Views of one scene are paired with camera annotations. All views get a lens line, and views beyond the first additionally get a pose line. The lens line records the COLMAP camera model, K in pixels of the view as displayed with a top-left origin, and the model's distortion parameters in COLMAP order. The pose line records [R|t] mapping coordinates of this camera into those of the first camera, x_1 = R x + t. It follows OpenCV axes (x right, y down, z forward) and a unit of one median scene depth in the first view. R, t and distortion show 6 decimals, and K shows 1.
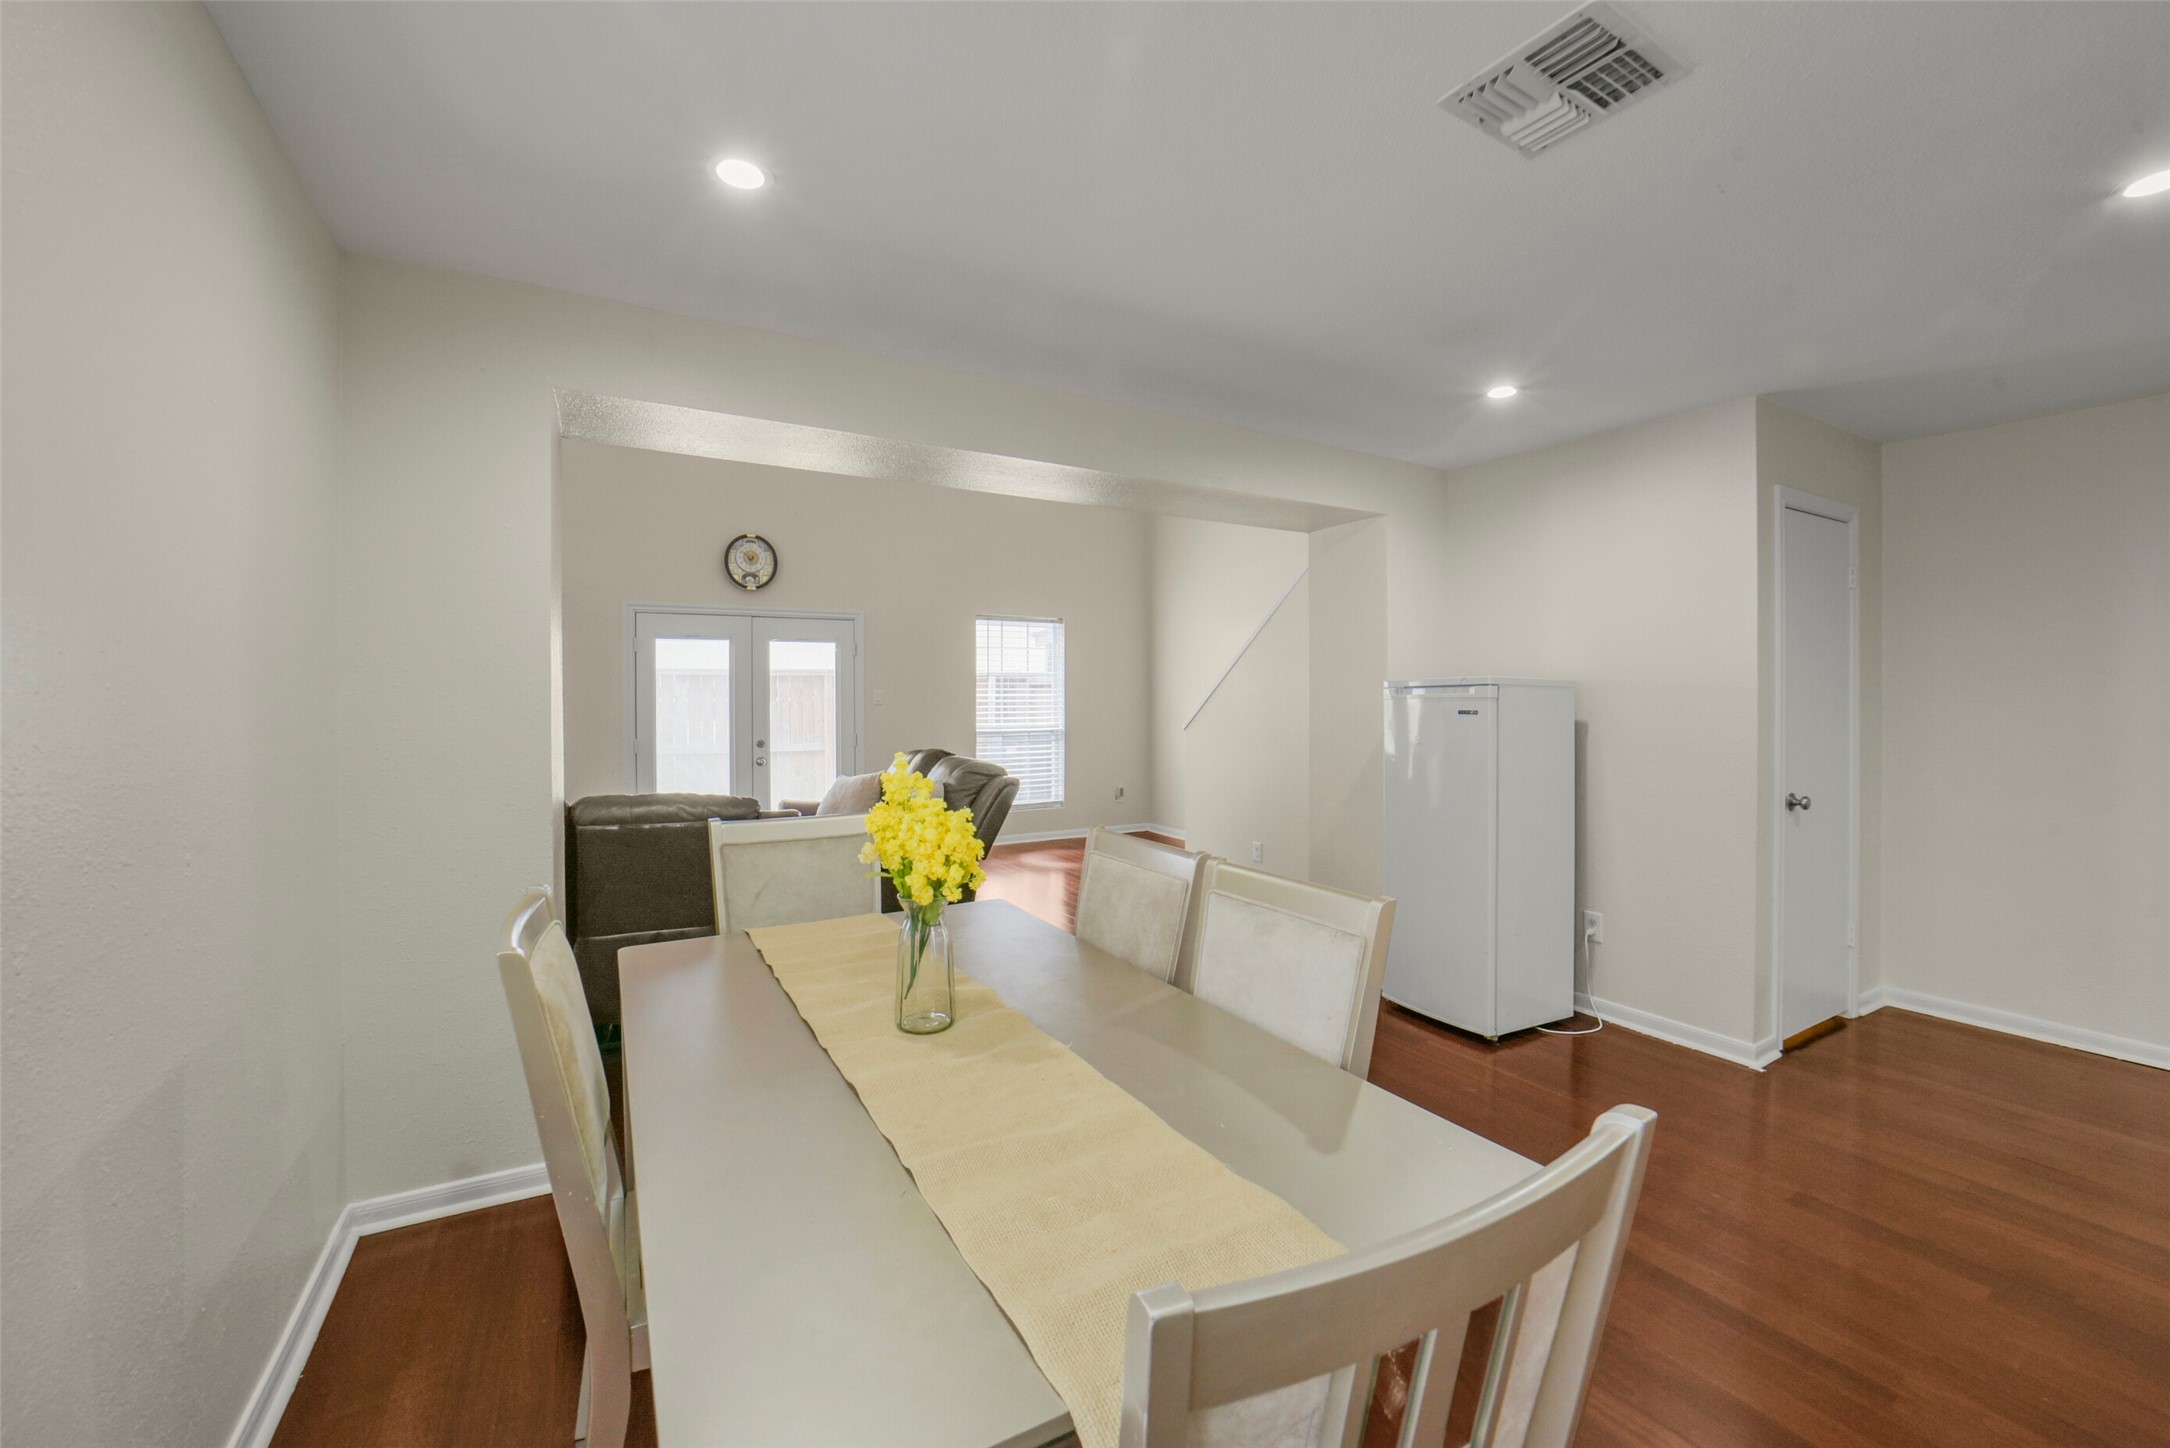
lens RADIAL K [[873.2, 0, 1110.5], [0, 873.2, 697.6], [0, 0, 1]] dist [-0.035424, 0.009787]
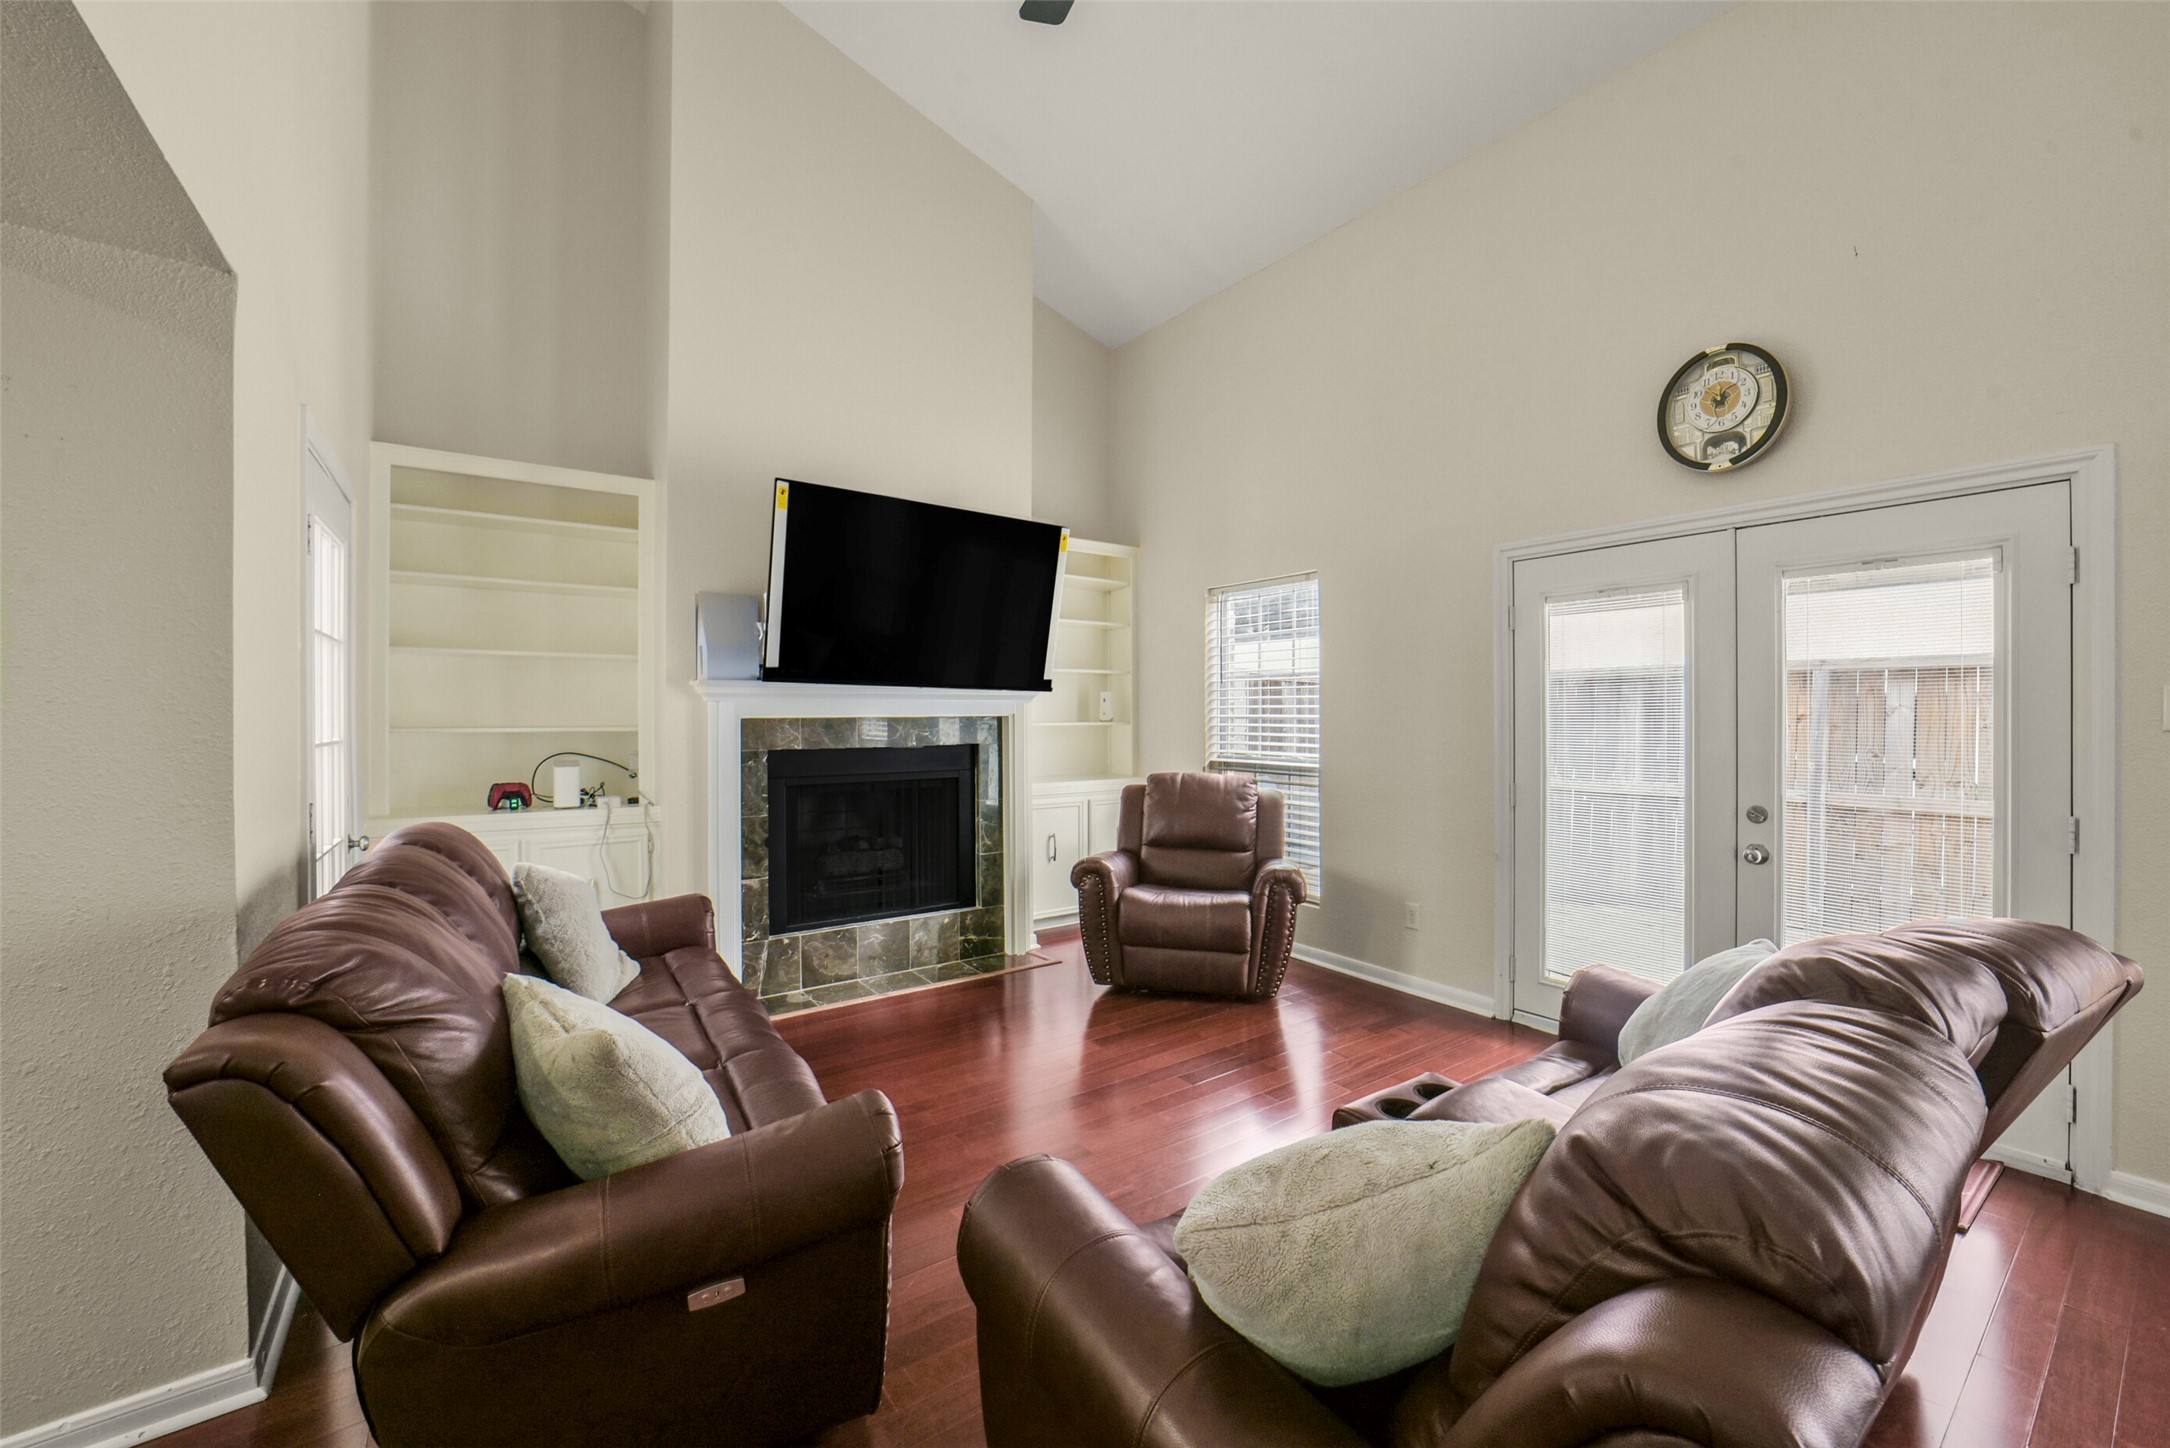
lens RADIAL K [[858.3, 0, 1117.6], [0, 858.3, 718.4], [0, 0, 1]] dist [-0.042166, 0.012948]
pose [[0.079315, 0.007011, -0.996825, -0.004420], [-0.002765, 0.999973, 0.006813, 0.002433], [0.996846, 0.002216, 0.079332, 0.647392]]
